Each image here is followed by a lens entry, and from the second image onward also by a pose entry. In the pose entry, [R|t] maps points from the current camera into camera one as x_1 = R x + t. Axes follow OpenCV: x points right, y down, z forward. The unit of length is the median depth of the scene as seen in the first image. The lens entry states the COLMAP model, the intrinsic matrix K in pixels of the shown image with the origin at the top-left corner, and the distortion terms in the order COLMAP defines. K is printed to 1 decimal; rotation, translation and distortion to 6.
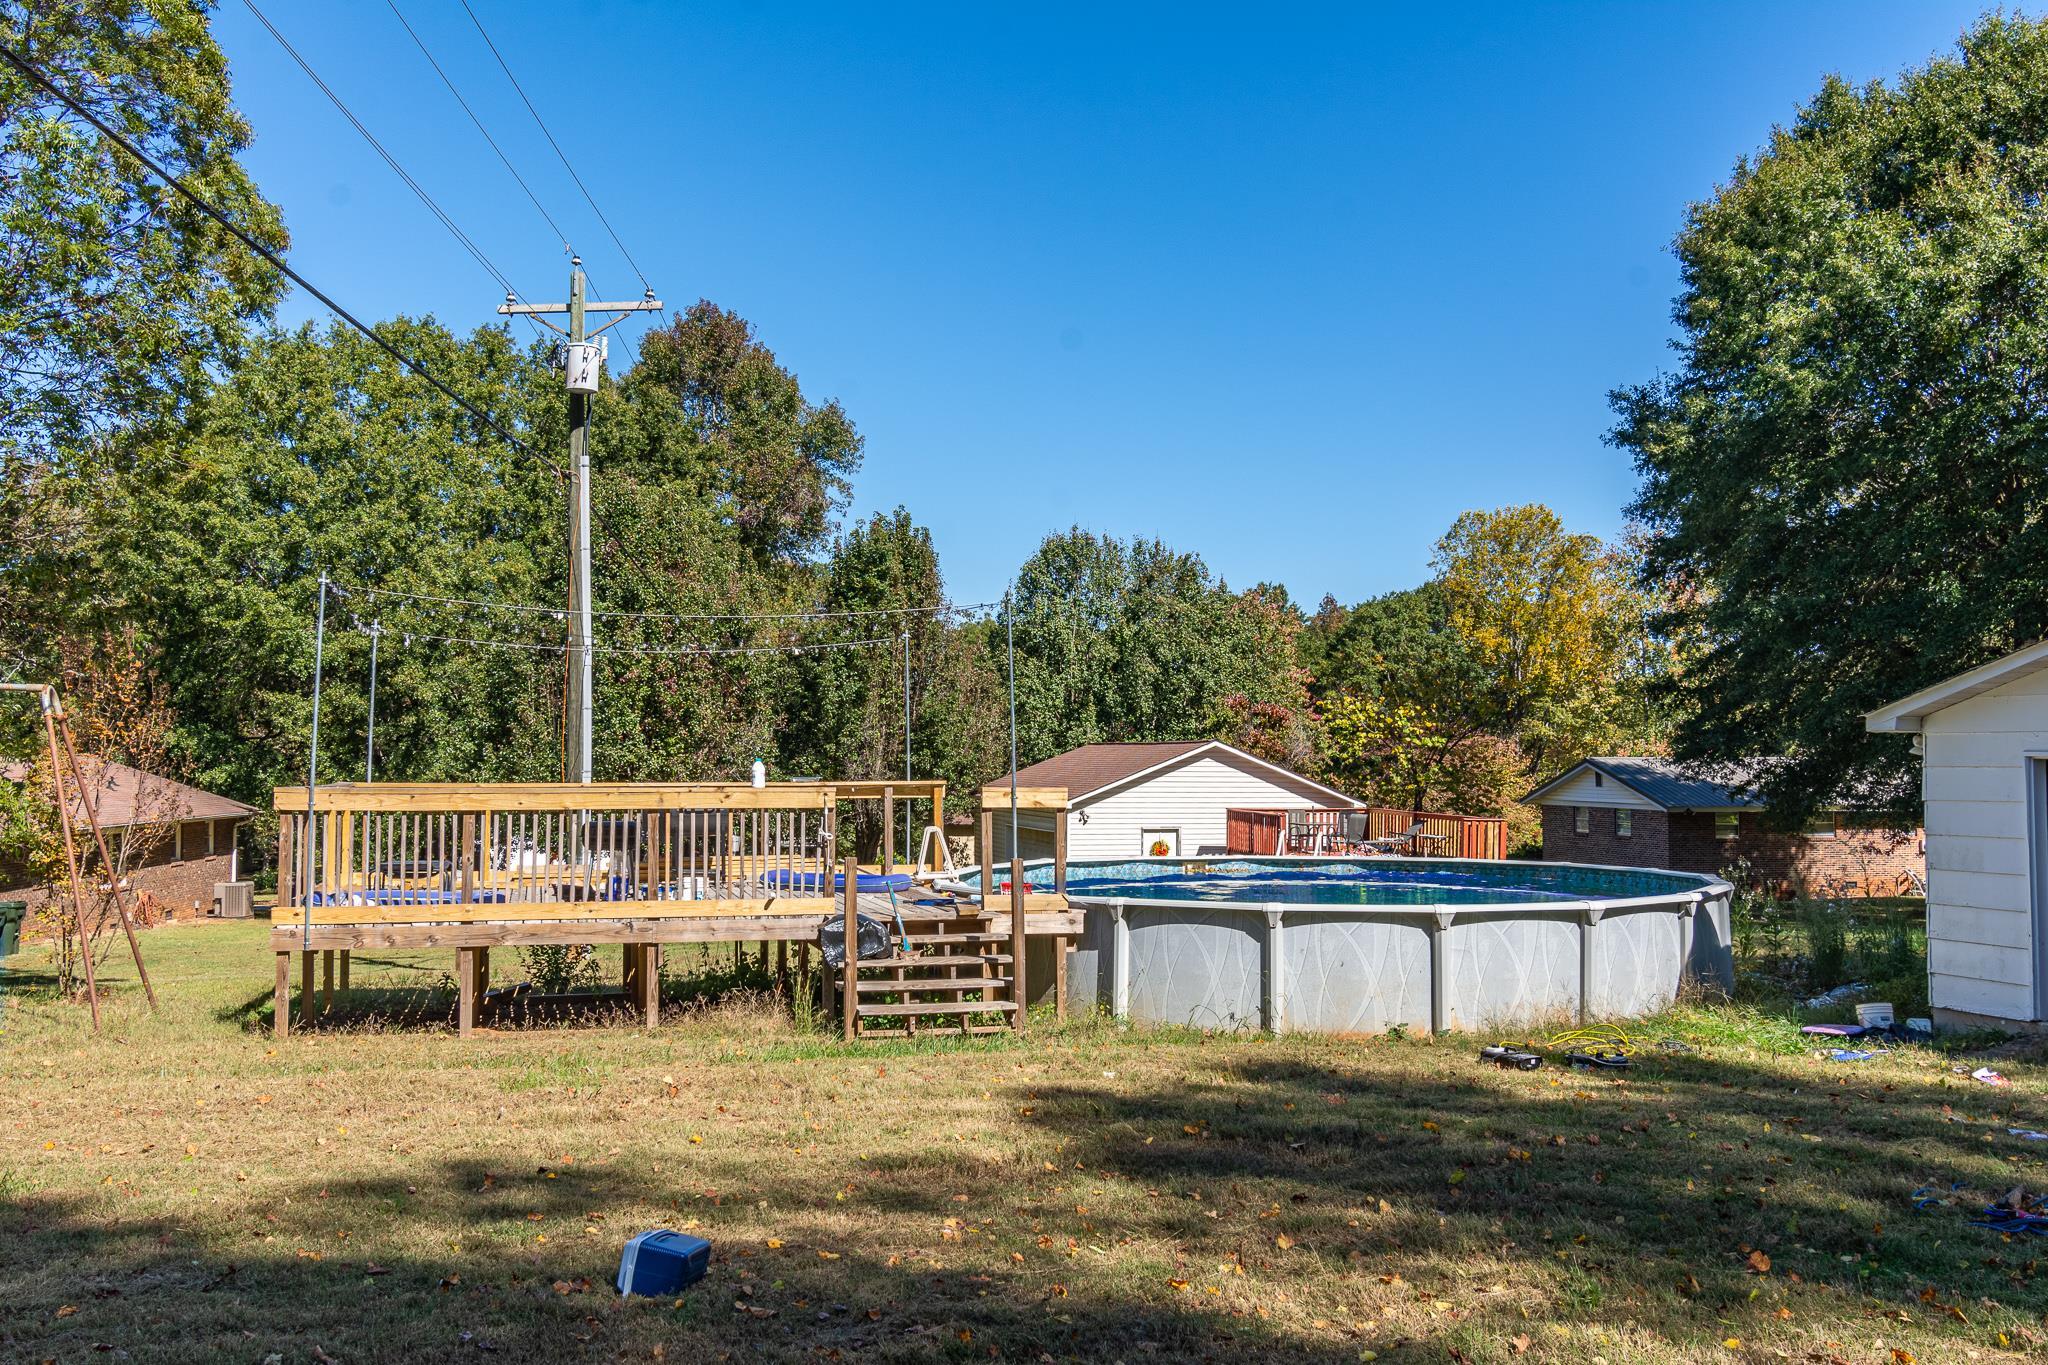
lens RADIAL K [[1746.2, 0, 1024.0], [0, 1746.2, 682.5], [0, 0, 1]] dist [-0.133158, 0.120108]
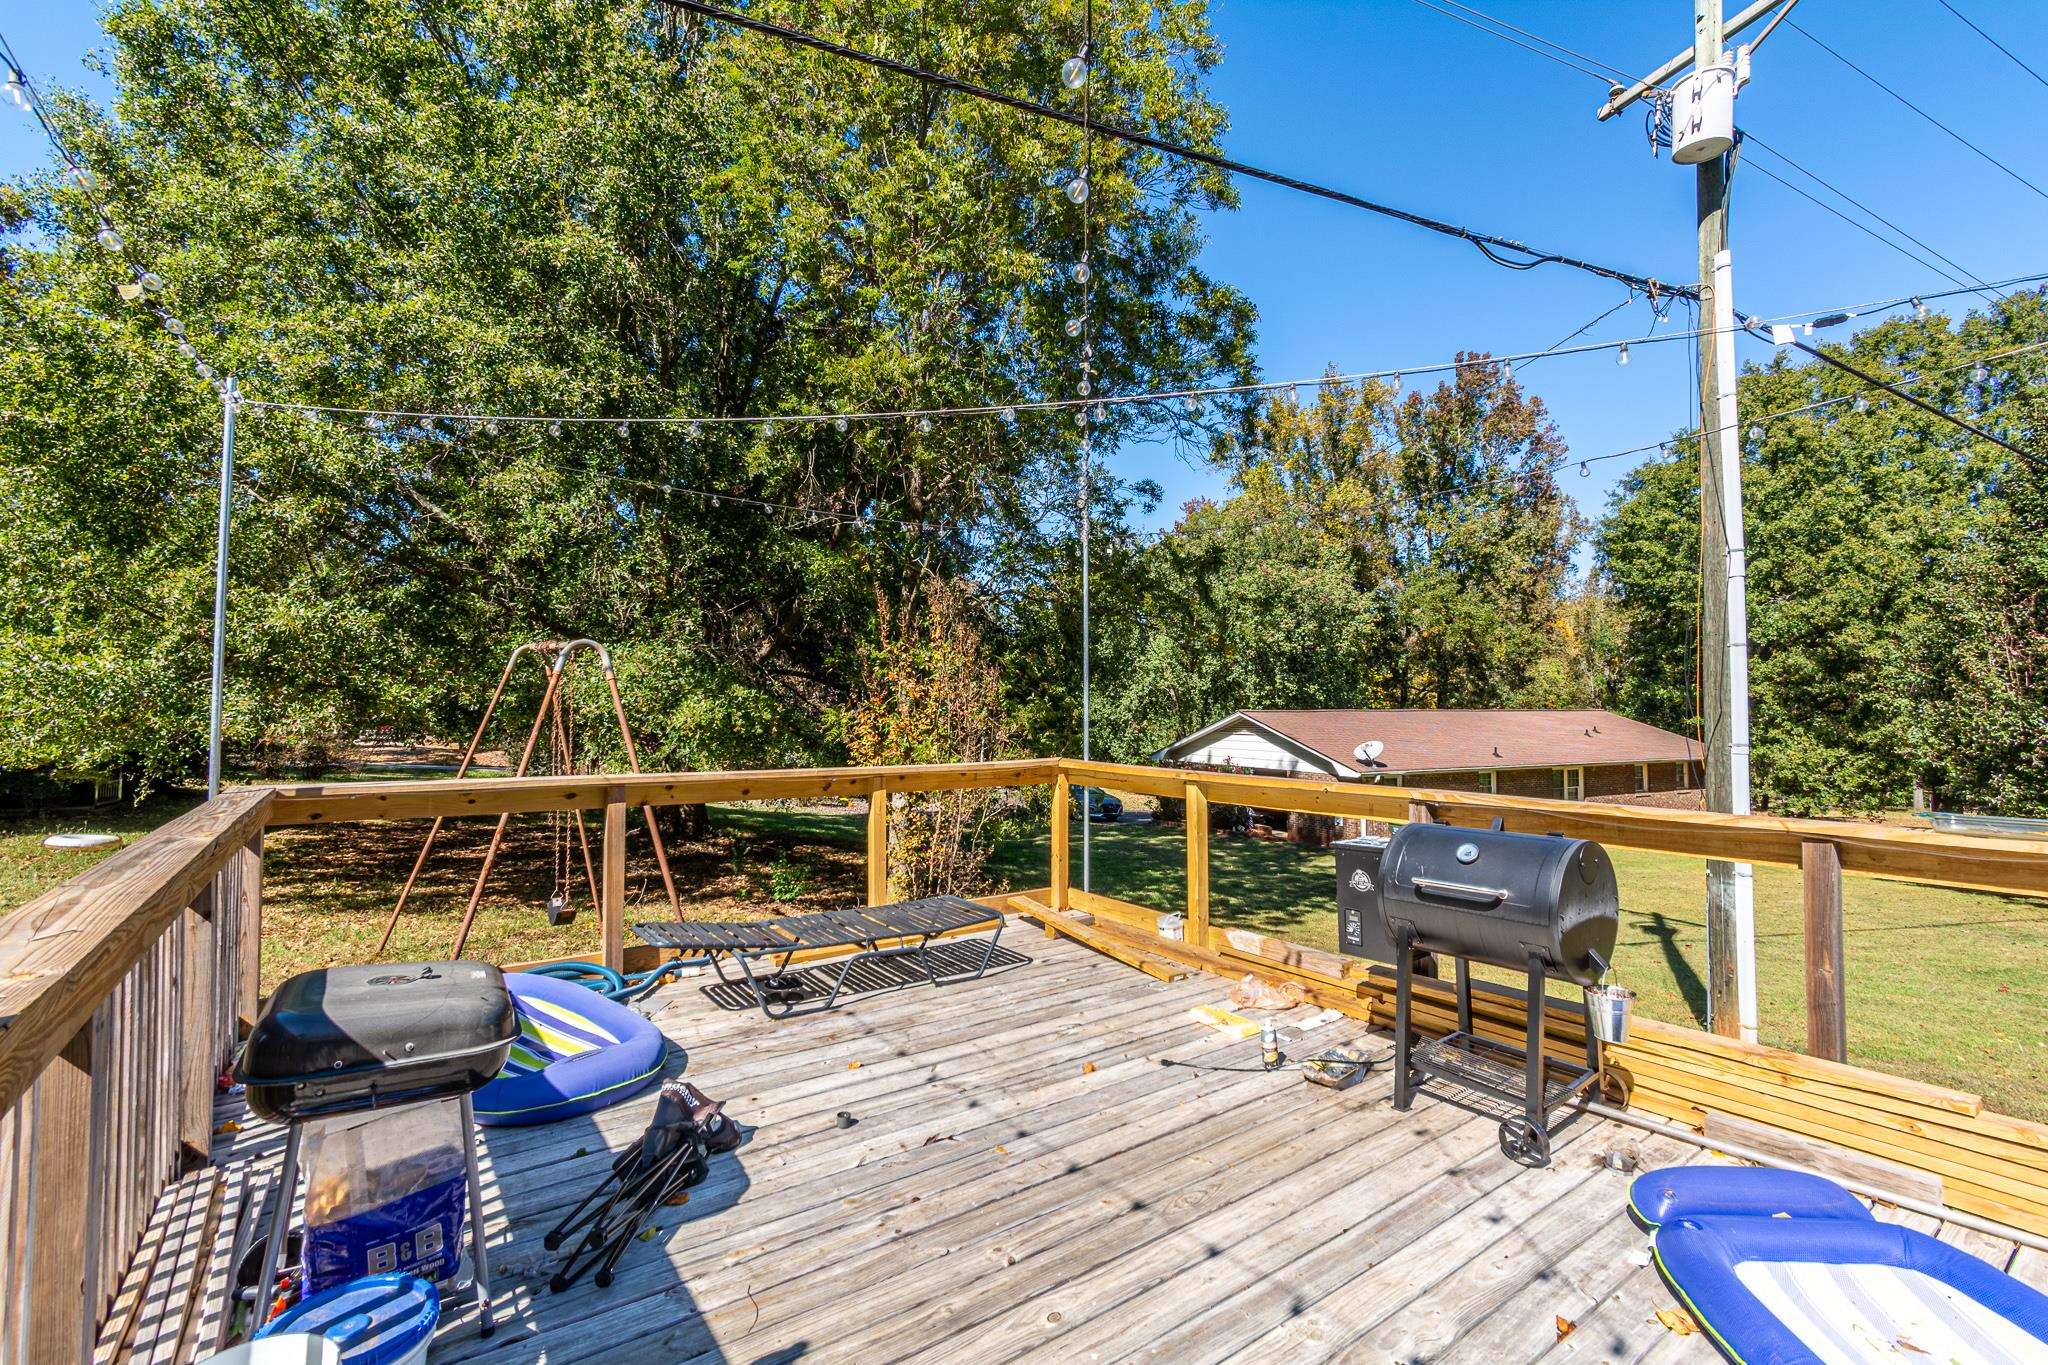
lens RADIAL K [[937.0, 0, 1024.5], [0, 937.0, 677.8], [0, 0, 1]] dist [0.001131, -0.000352]
pose [[0.380240, -0.029093, -0.924430, -0.015920], [0.038024, 0.999152, -0.015804, 0.010940], [0.924106, -0.029141, 0.381023, 0.286959]]
